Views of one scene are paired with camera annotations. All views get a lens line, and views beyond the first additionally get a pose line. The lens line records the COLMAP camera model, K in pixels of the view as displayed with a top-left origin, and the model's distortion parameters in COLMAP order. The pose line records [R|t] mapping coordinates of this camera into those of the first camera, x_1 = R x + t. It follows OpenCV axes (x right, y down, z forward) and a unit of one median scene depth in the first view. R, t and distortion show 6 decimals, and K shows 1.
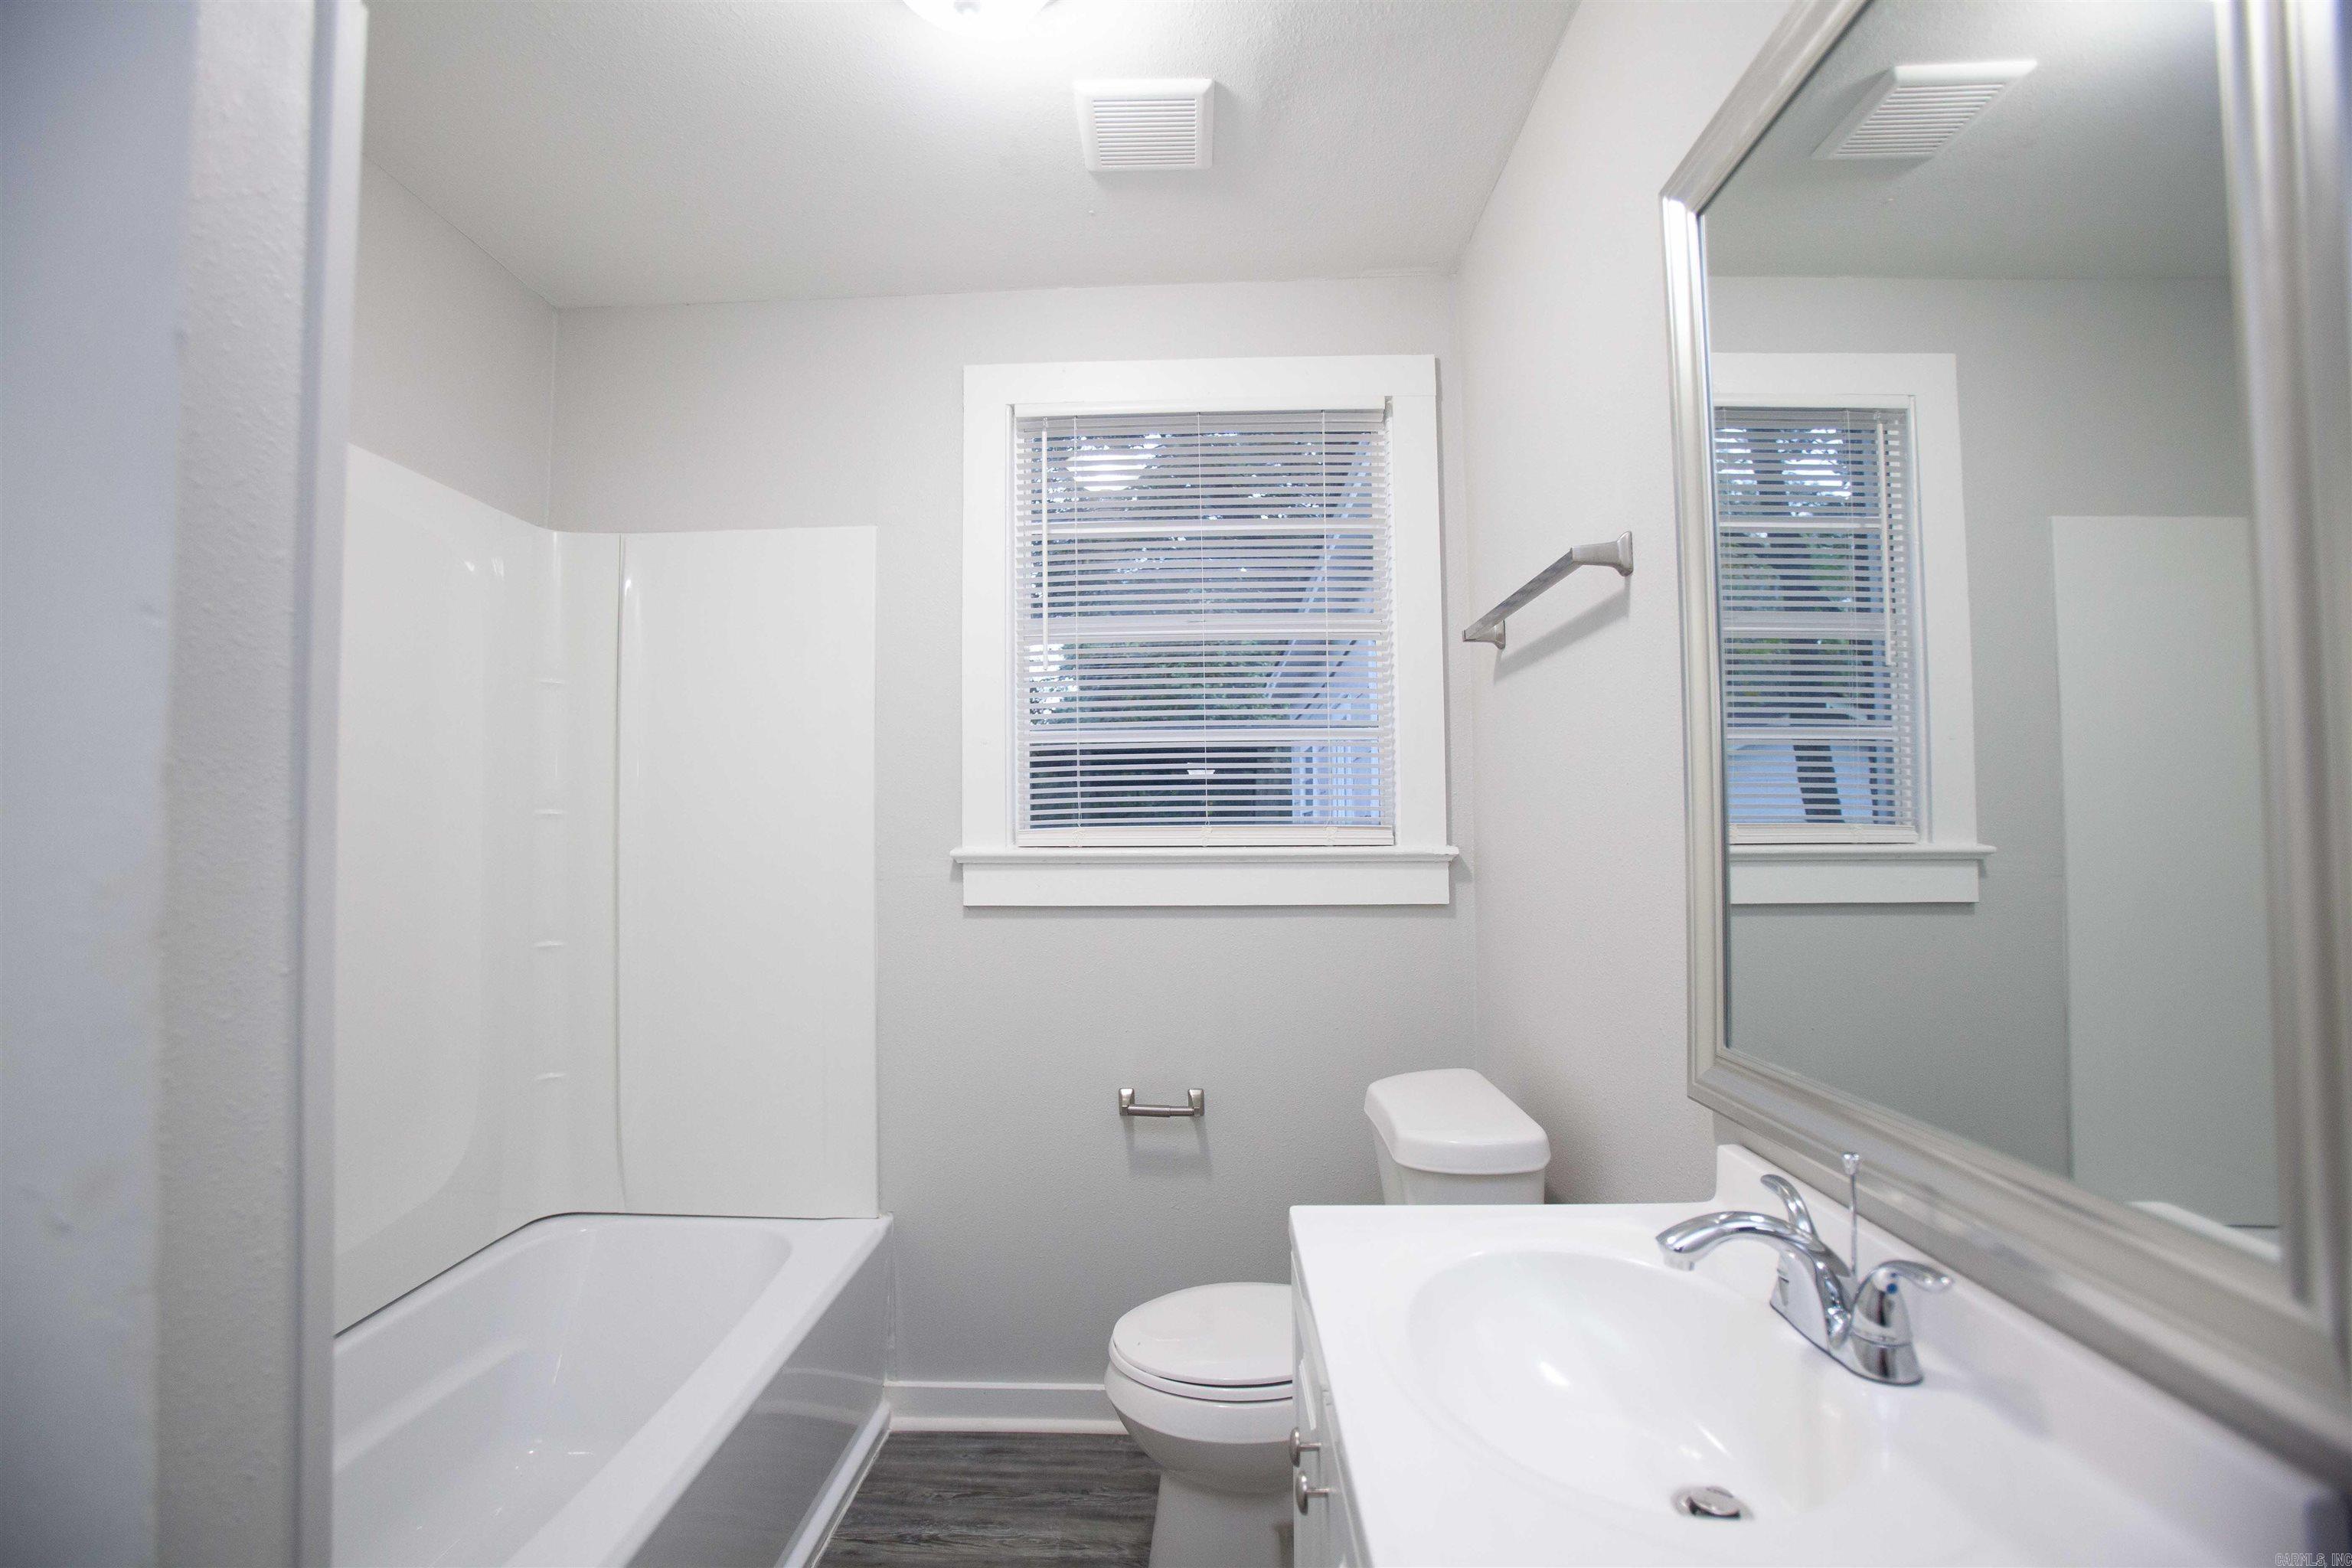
lens RADIAL K [[1095.8, 0, 1155.8], [0, 1095.8, 793.3], [0, 0, 1]] dist [-0.067267, 0.030682]
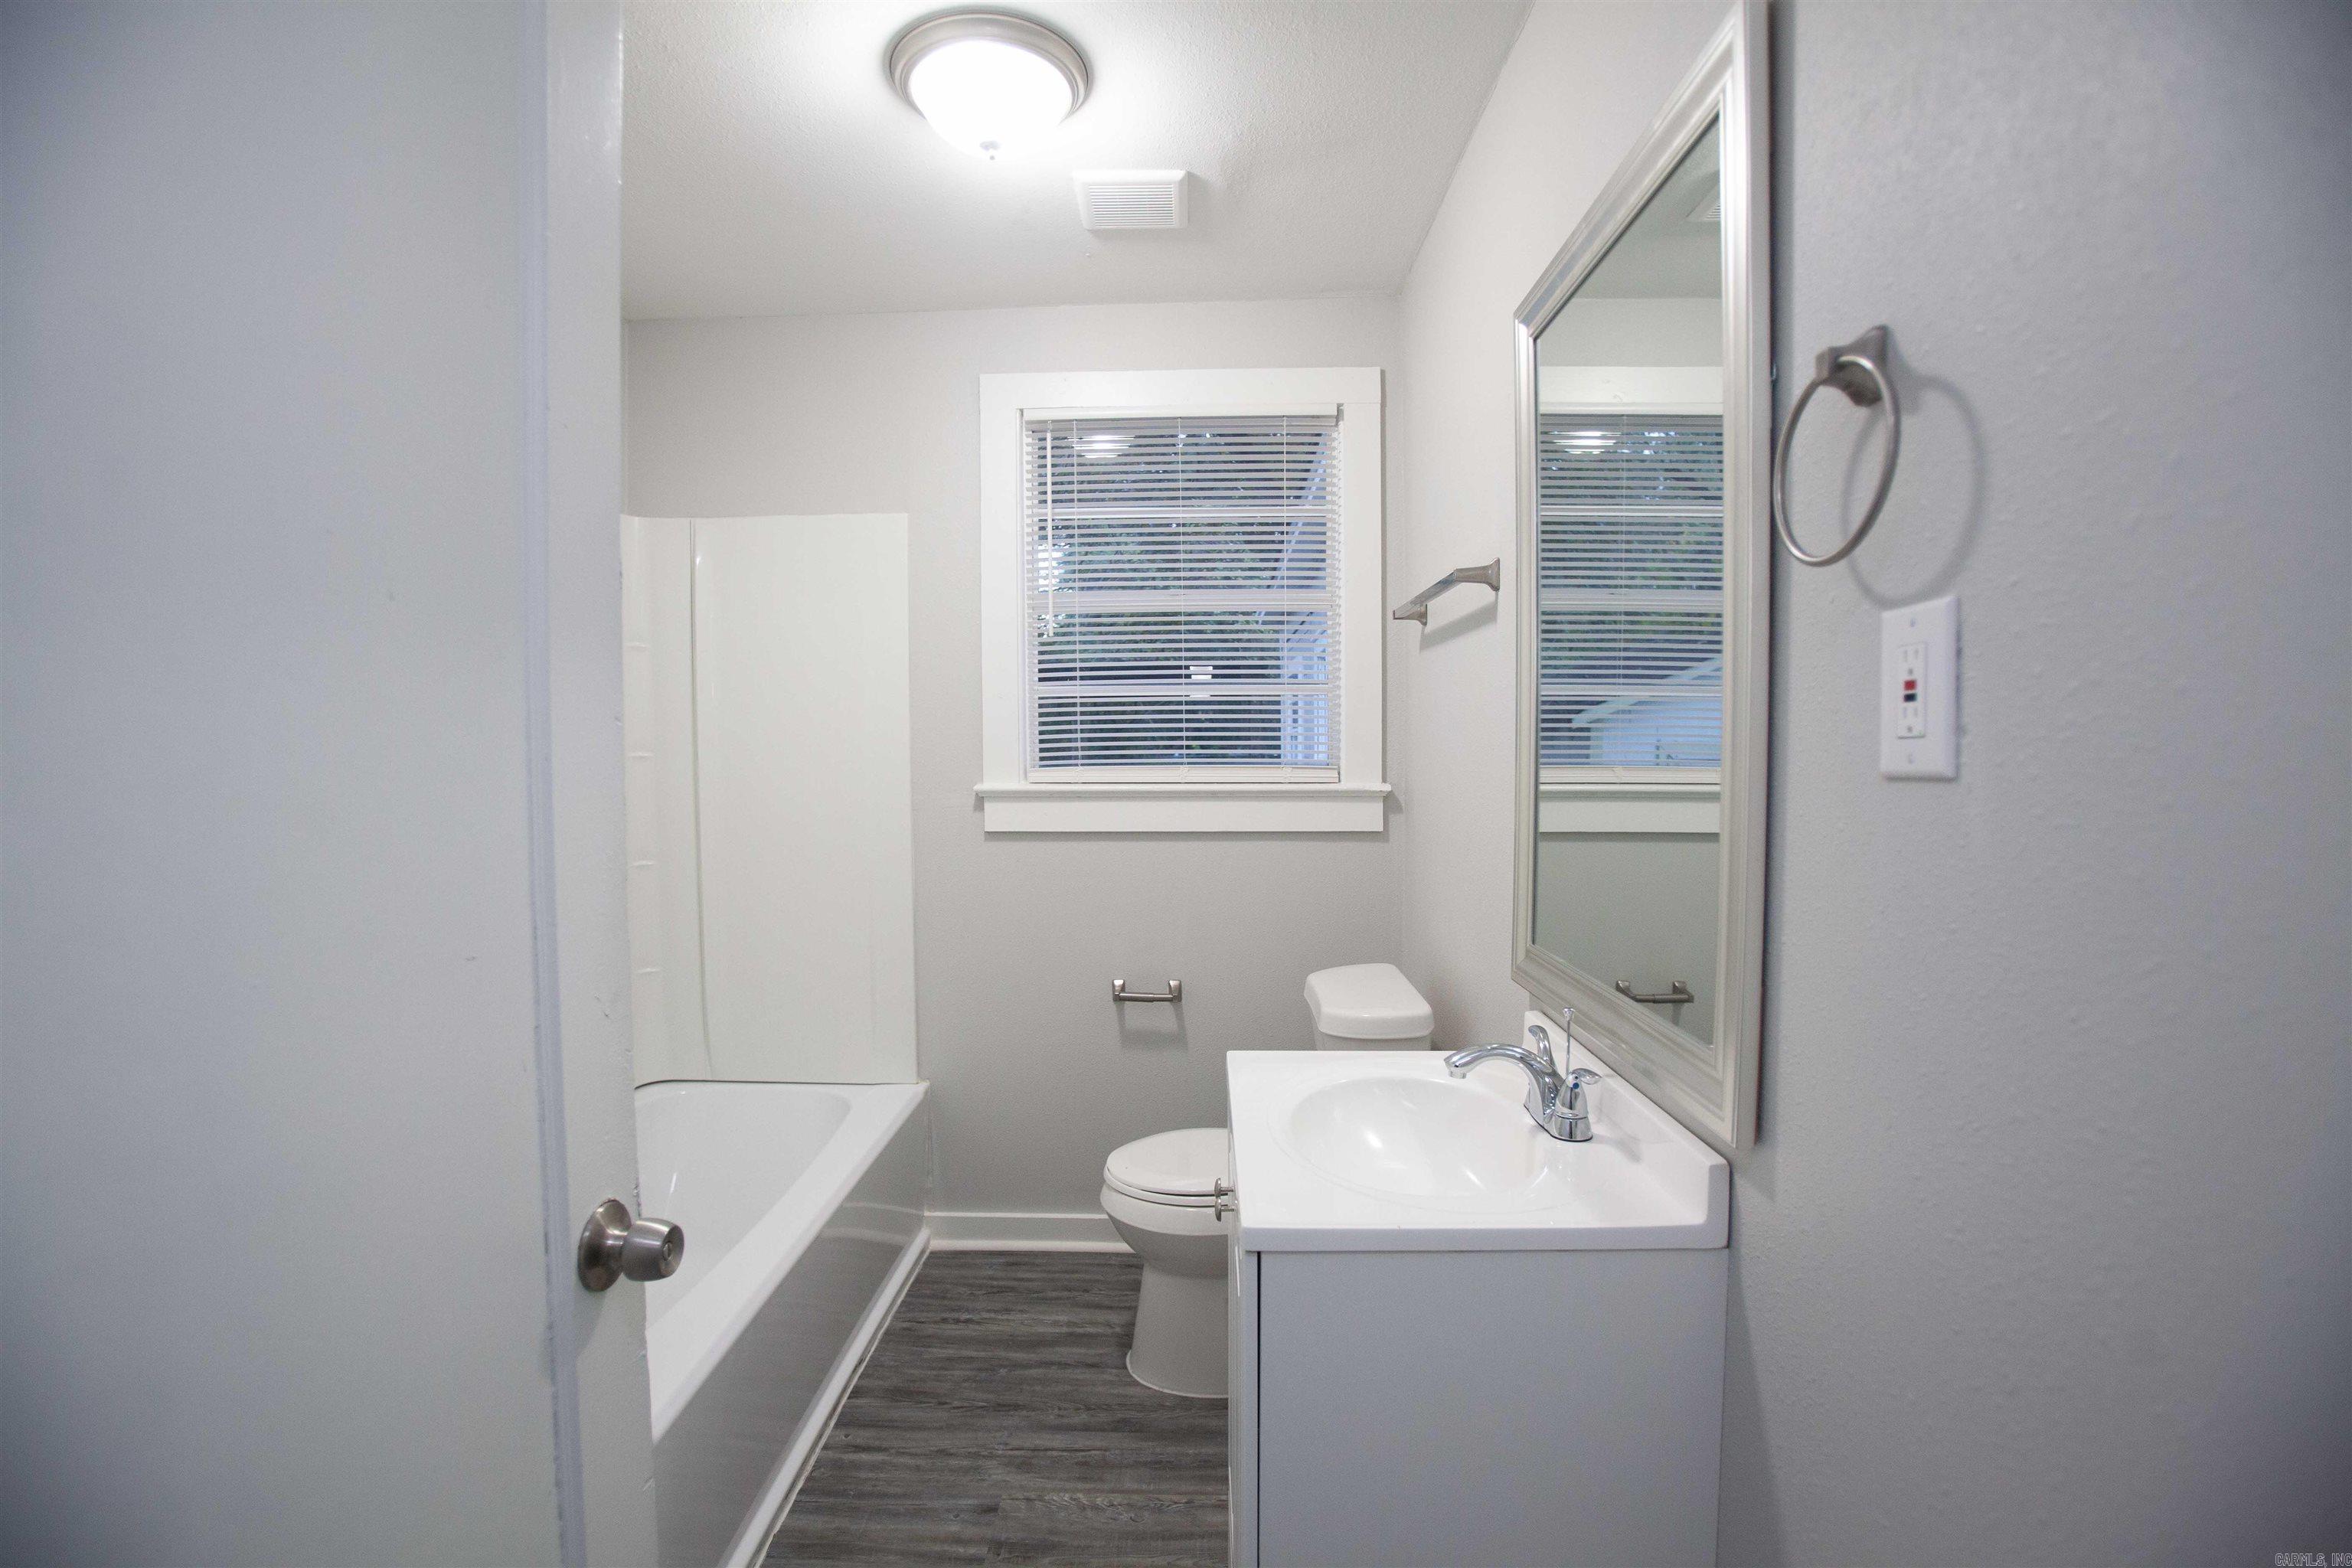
lens RADIAL K [[1095.8, 0, 1155.8], [0, 1095.8, 793.3], [0, 0, 1]] dist [-0.067267, 0.030682]
pose [[0.999998, 0.001875, 0.000990, 0.013782], [-0.001951, 0.996577, 0.082642, -0.041966], [-0.000832, -0.082644, 0.996579, -0.217530]]
